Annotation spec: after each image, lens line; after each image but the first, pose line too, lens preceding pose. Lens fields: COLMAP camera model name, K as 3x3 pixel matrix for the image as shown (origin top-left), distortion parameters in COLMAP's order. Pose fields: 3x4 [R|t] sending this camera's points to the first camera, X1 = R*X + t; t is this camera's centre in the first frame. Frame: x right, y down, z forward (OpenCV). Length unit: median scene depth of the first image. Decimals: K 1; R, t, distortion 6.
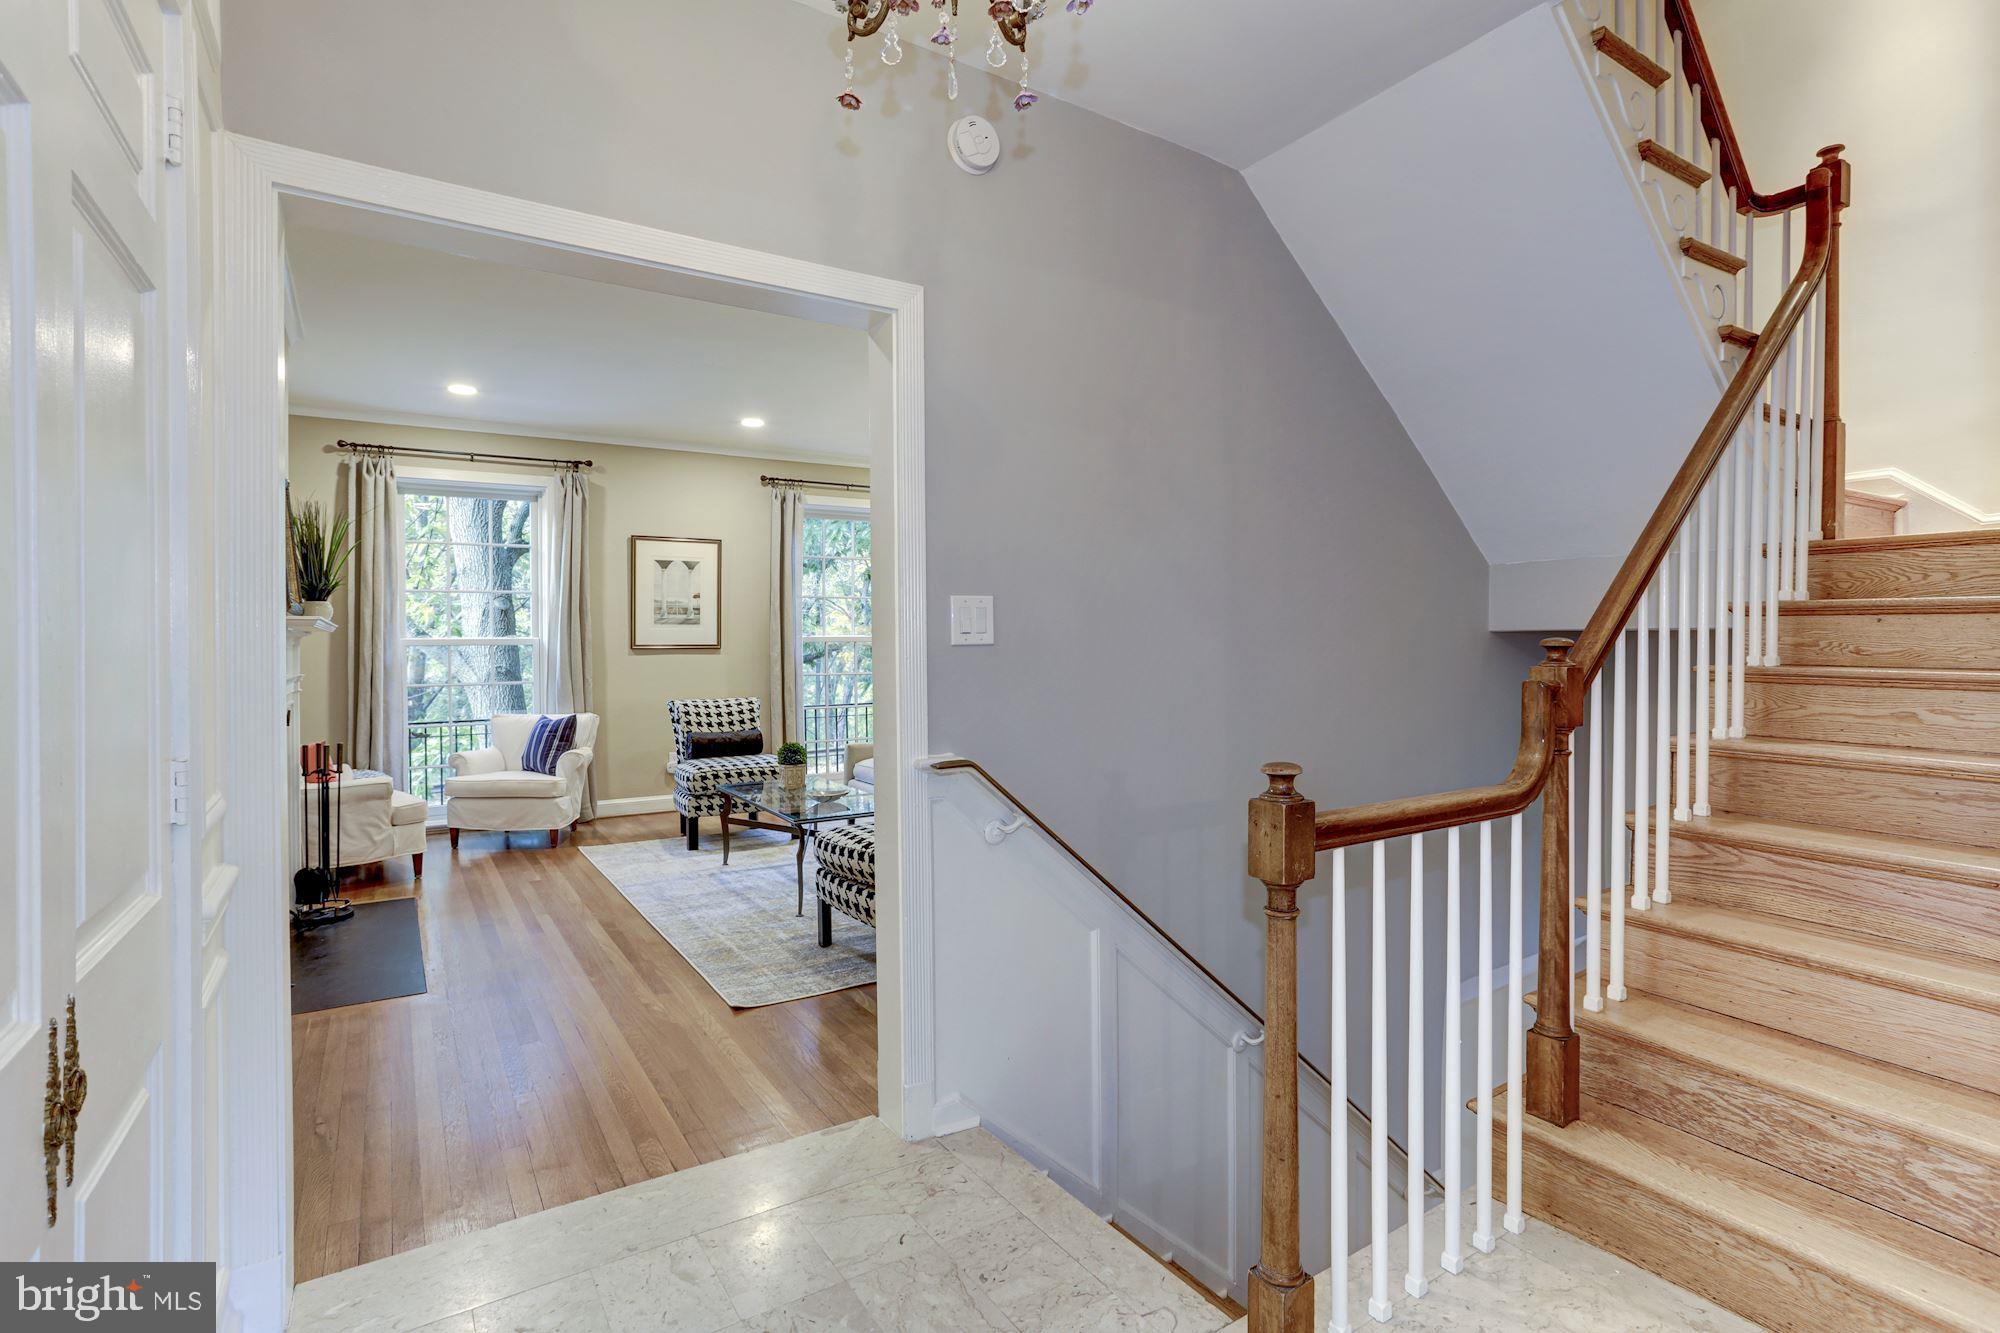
lens RADIAL K [[955.8, 0, 995.0], [0, 955.8, 658.7], [0, 0, 1]] dist [-0.021304, 0.007840]
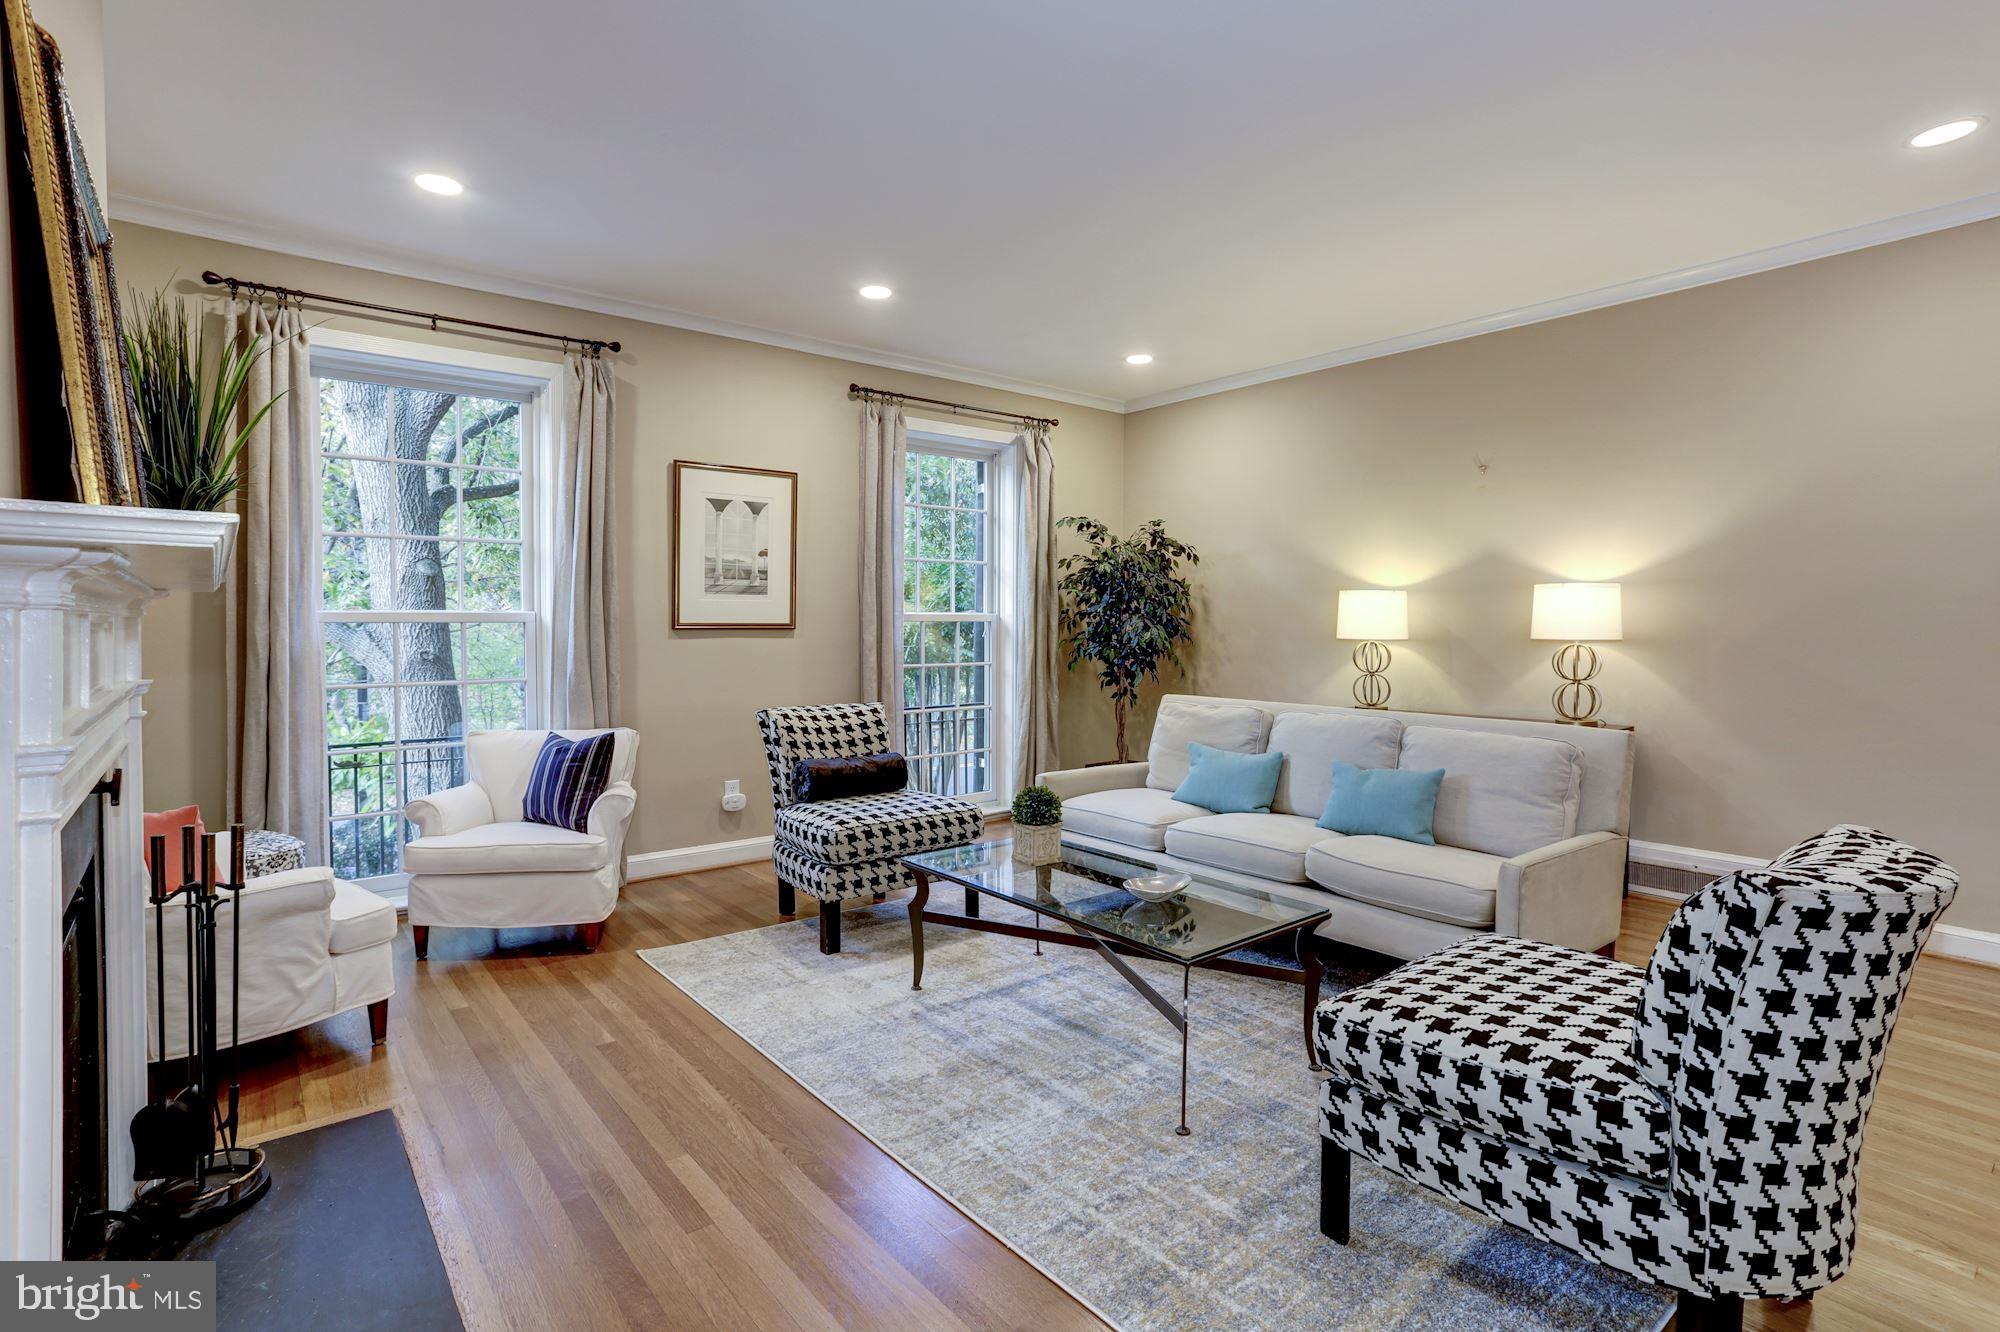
lens RADIAL K [[955.8, 0, 1003.9], [0, 955.8, 657.0], [0, 0, 1]] dist [-0.021304, 0.007840]
pose [[0.993524, 0.002150, 0.113601, -0.251194], [-0.004052, 0.999855, 0.016519, -0.003193], [-0.113549, -0.016873, 0.993389, 0.336806]]
